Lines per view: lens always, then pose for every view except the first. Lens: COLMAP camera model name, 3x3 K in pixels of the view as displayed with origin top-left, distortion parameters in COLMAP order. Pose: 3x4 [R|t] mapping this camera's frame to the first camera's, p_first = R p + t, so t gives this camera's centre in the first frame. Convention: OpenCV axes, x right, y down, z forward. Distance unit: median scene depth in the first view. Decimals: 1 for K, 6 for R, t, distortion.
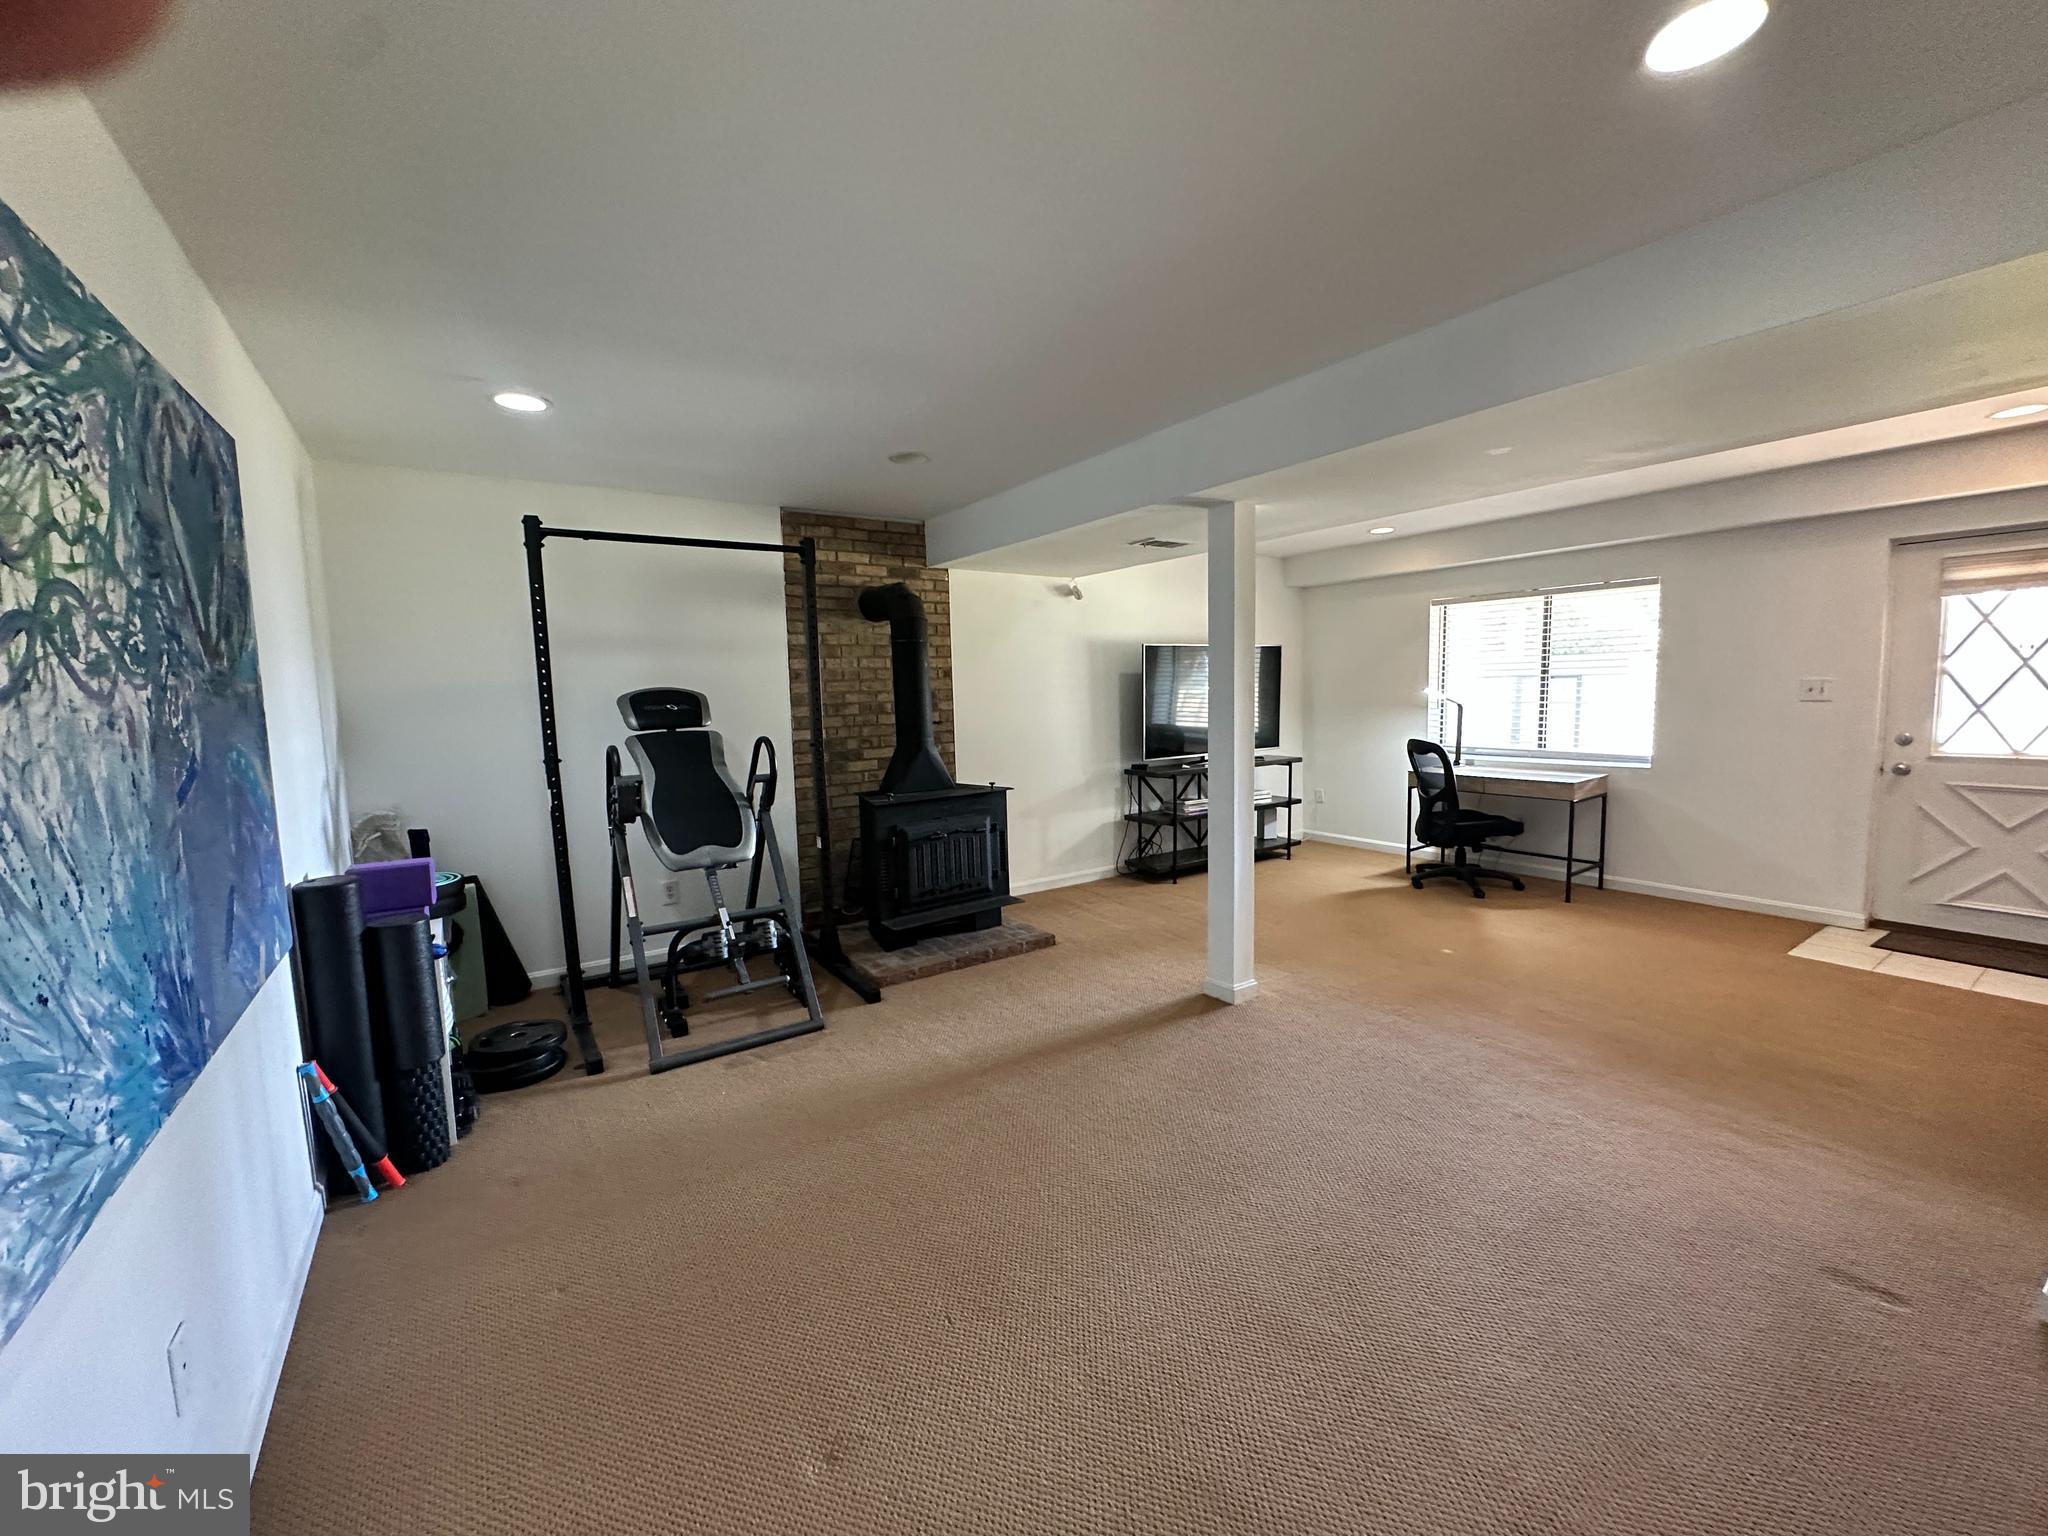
lens RADIAL K [[818.1, 0, 1024.8], [0, 818.1, 769.5], [0, 0, 1]] dist [-0.003742, 0.000794]
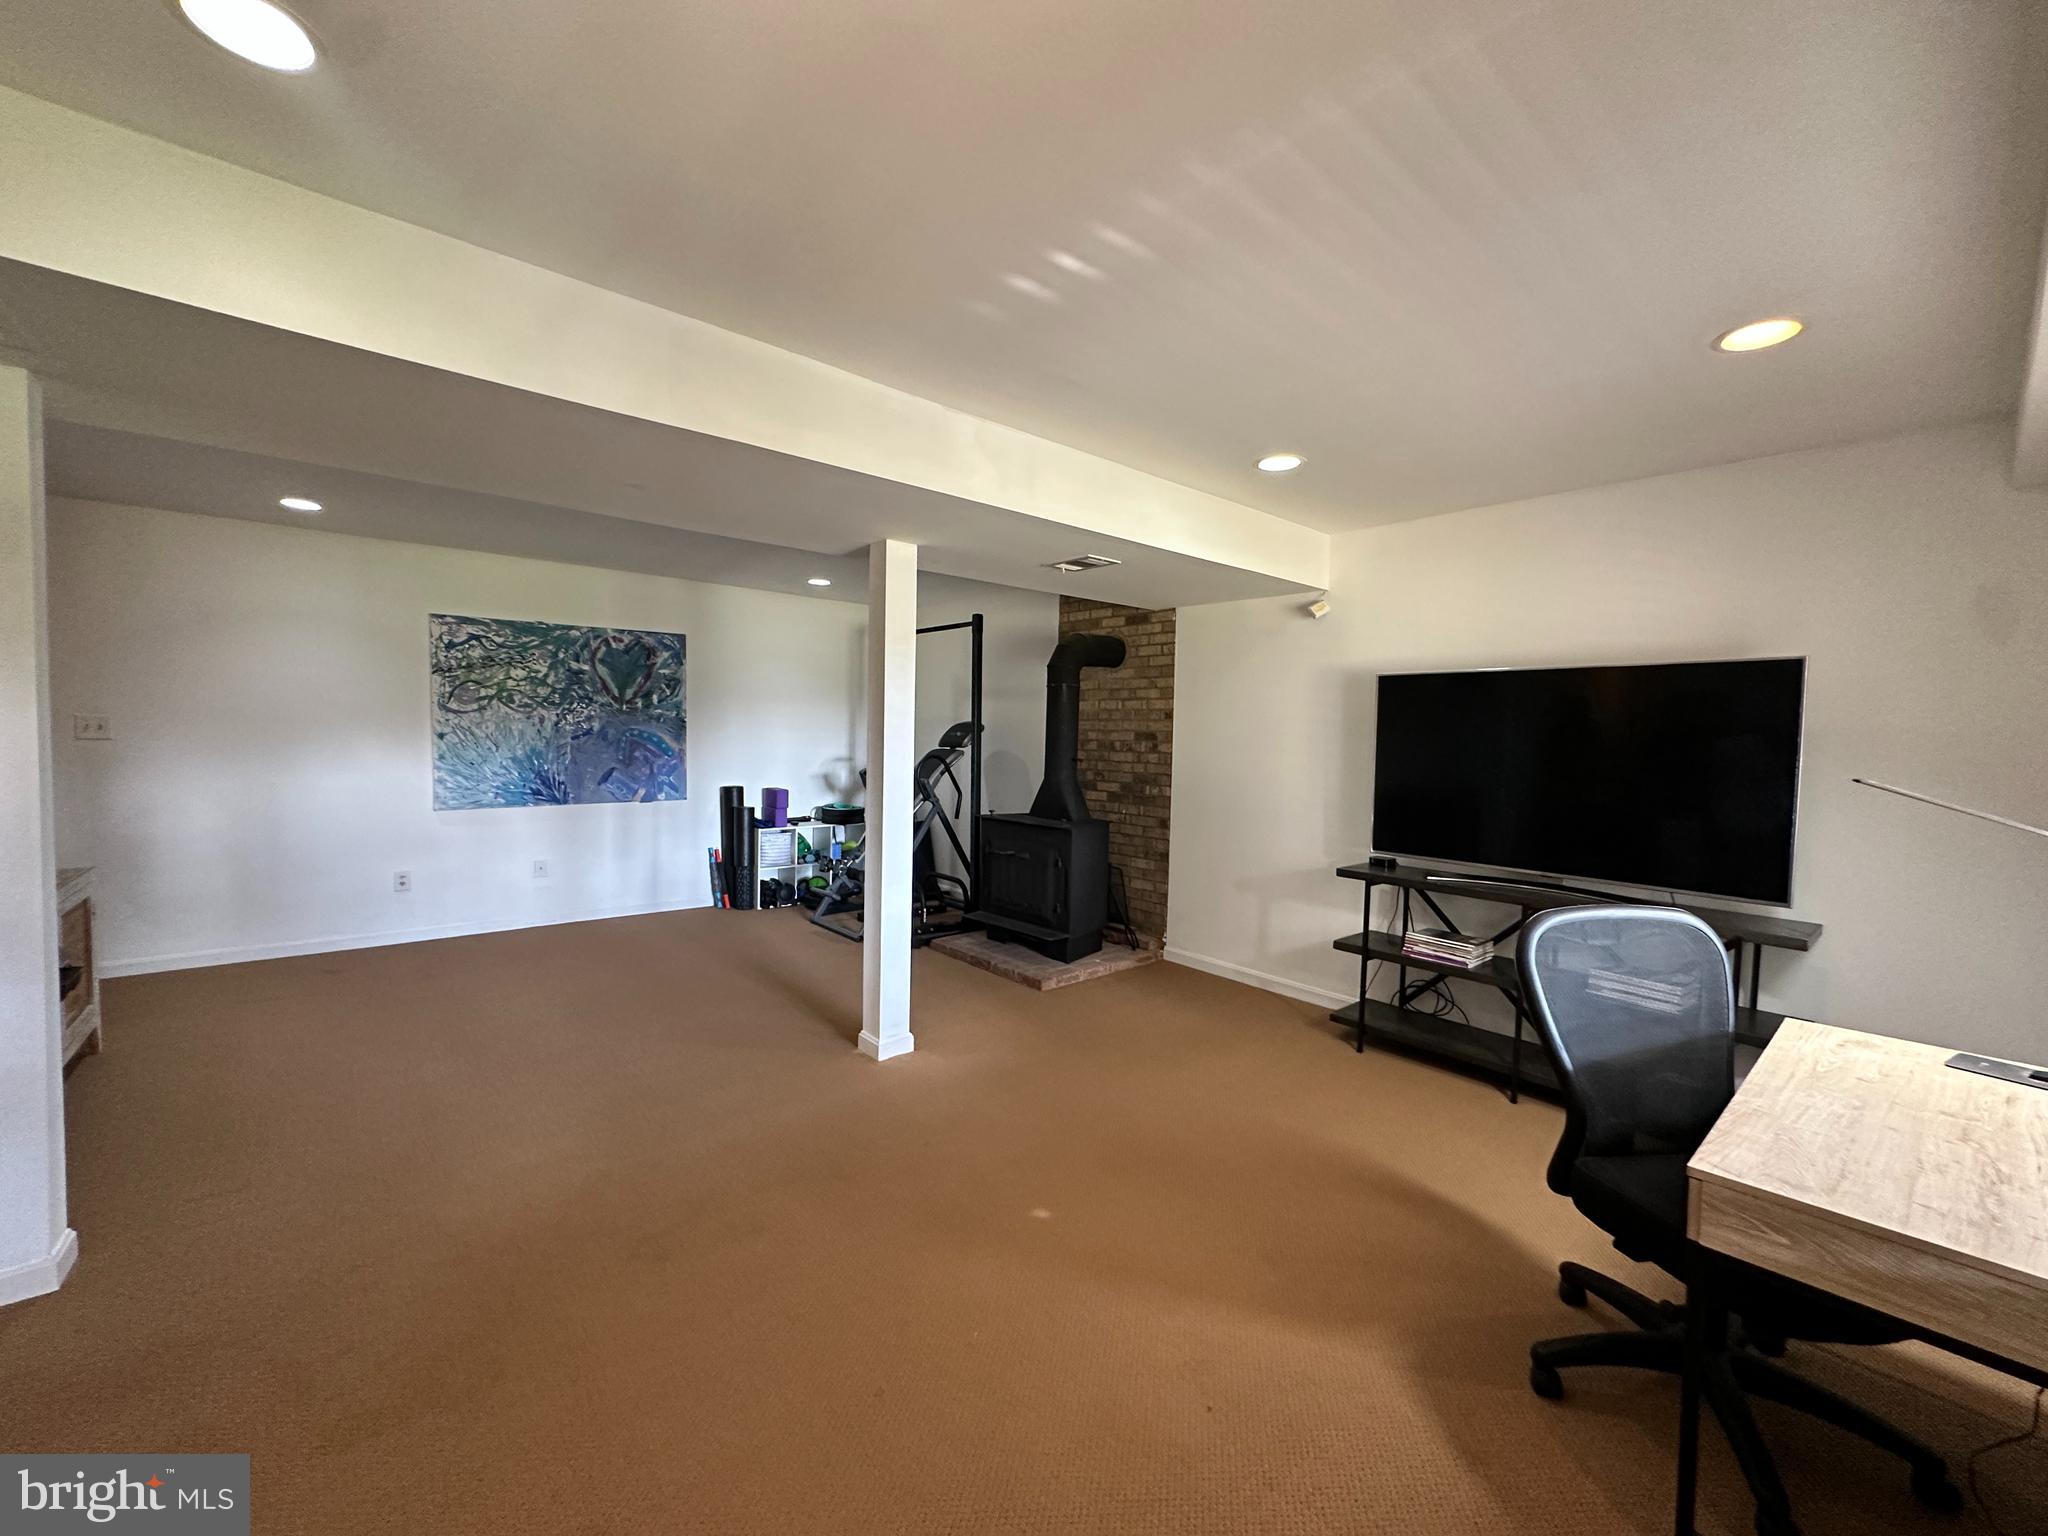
lens RADIAL K [[816.3, 0, 1024.0], [0, 816.3, 768.0], [0, 0, 1]] dist [0.001452, -0.006421]
pose [[0.109360, 0.071733, -0.991411, 0.893031], [-0.127783, 0.990131, 0.057545, -0.093231], [0.985754, 0.120392, 0.117447, 0.758437]]
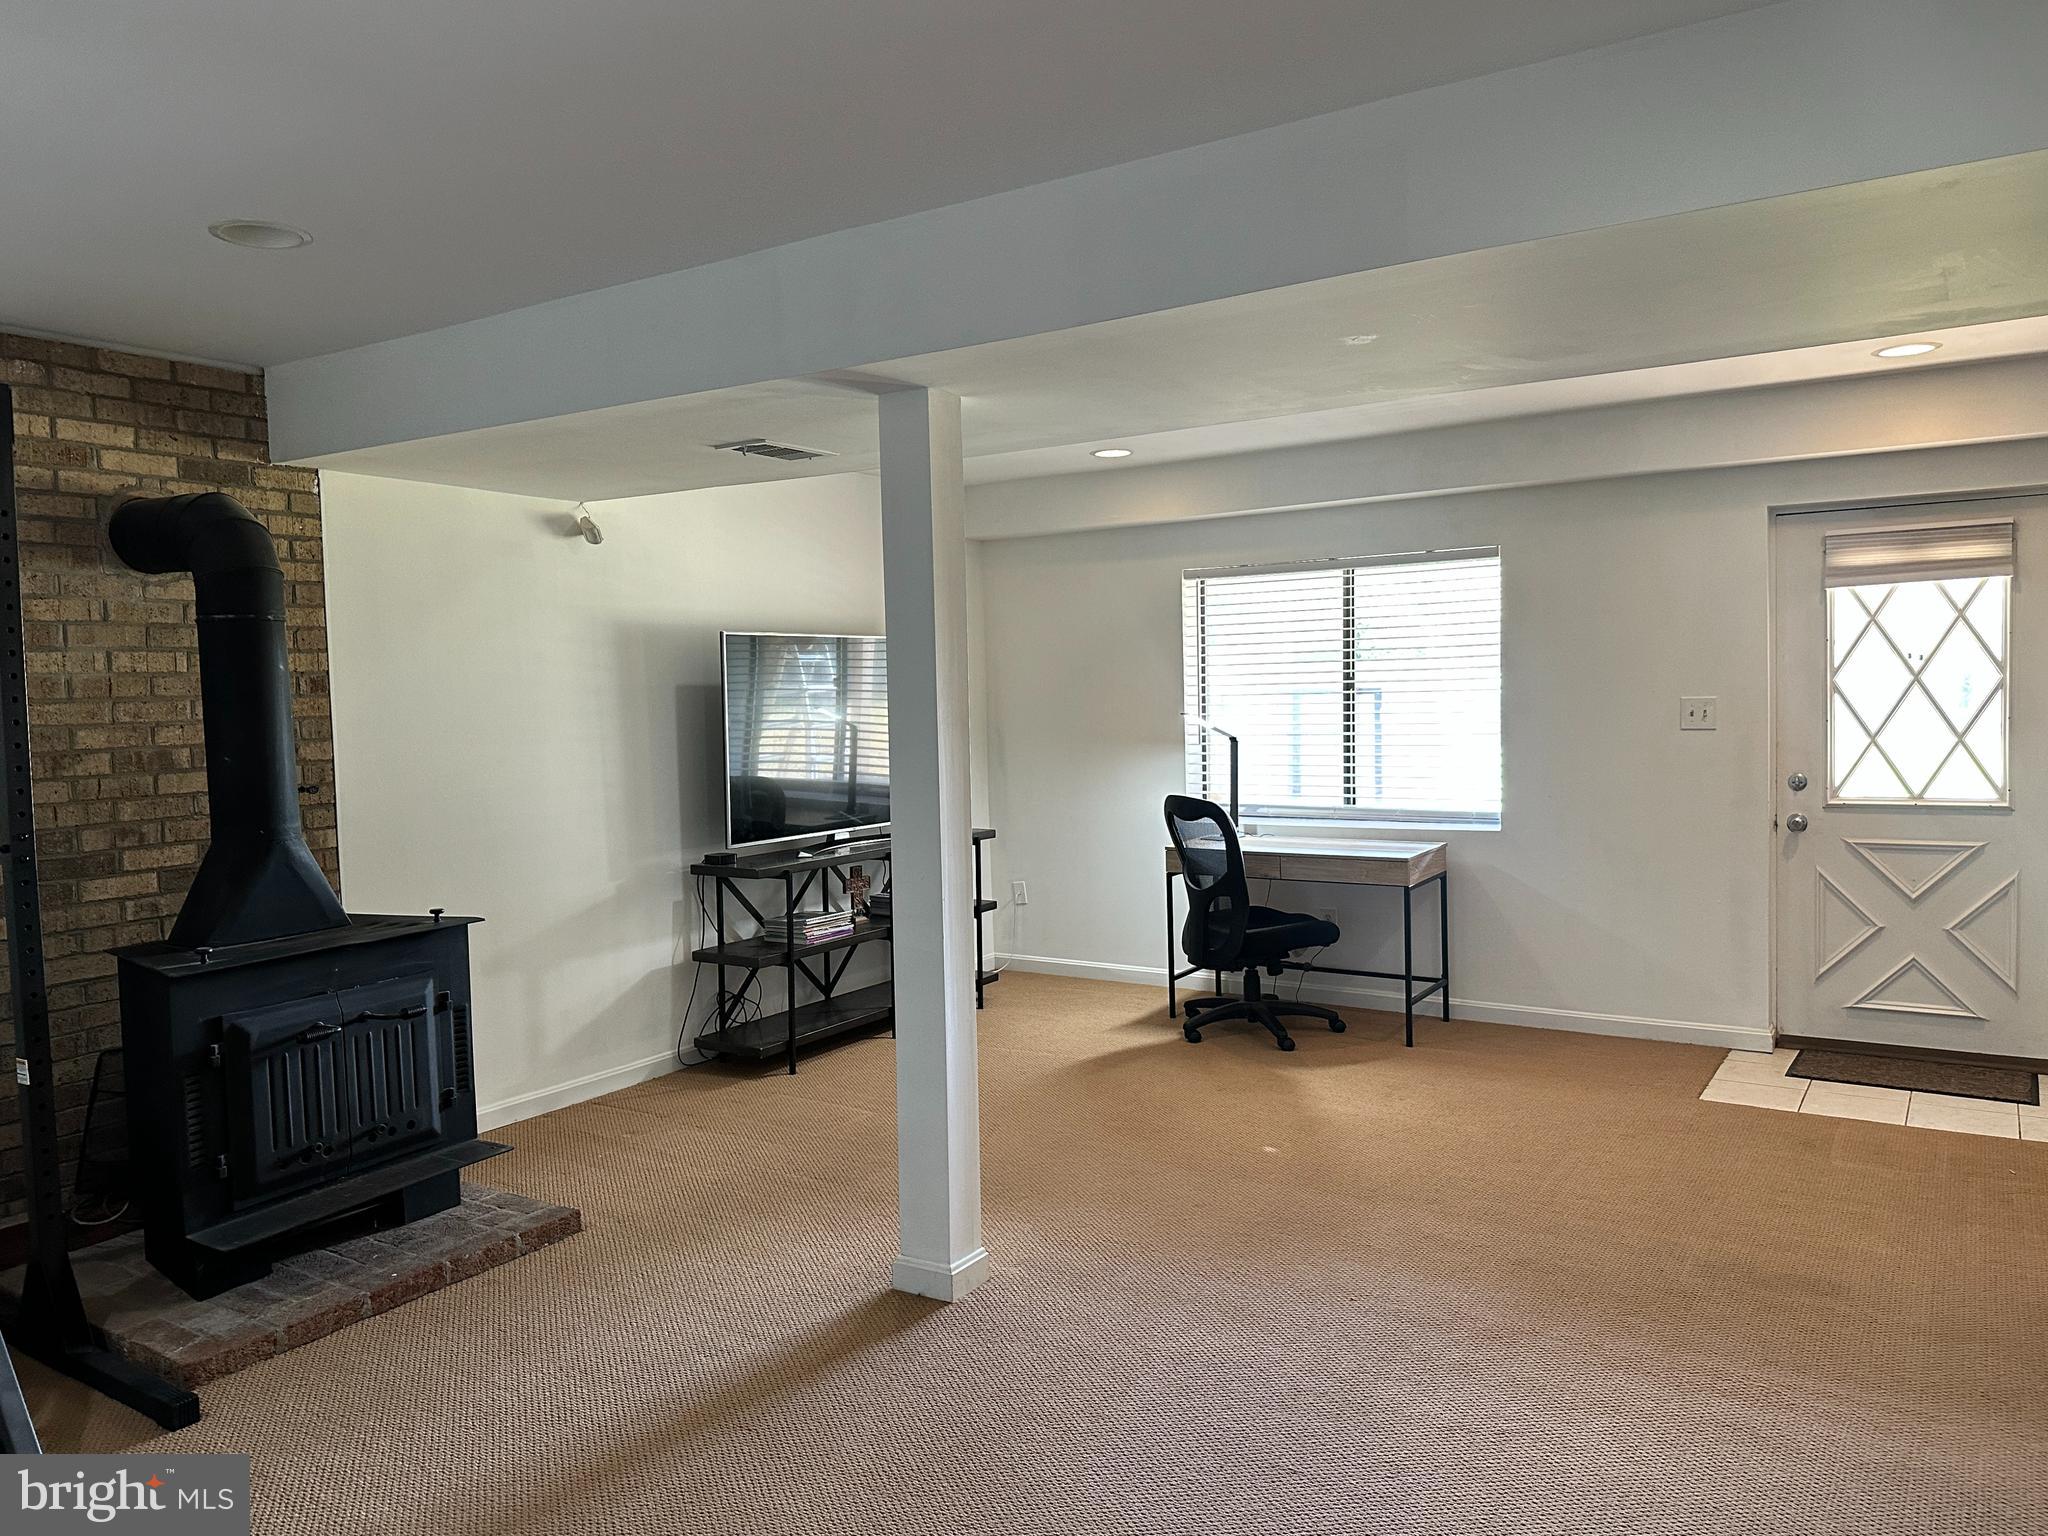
lens RADIAL K [[1450.9, 0, 1031.2], [0, 1450.9, 763.8], [0, 0, 1]] dist [0.103713, -0.152734]
pose [[0.922025, -0.016816, 0.386764, -0.047326], [0.039151, 0.997984, -0.049942, -0.012049], [-0.385145, 0.061190, 0.920825, 0.047255]]
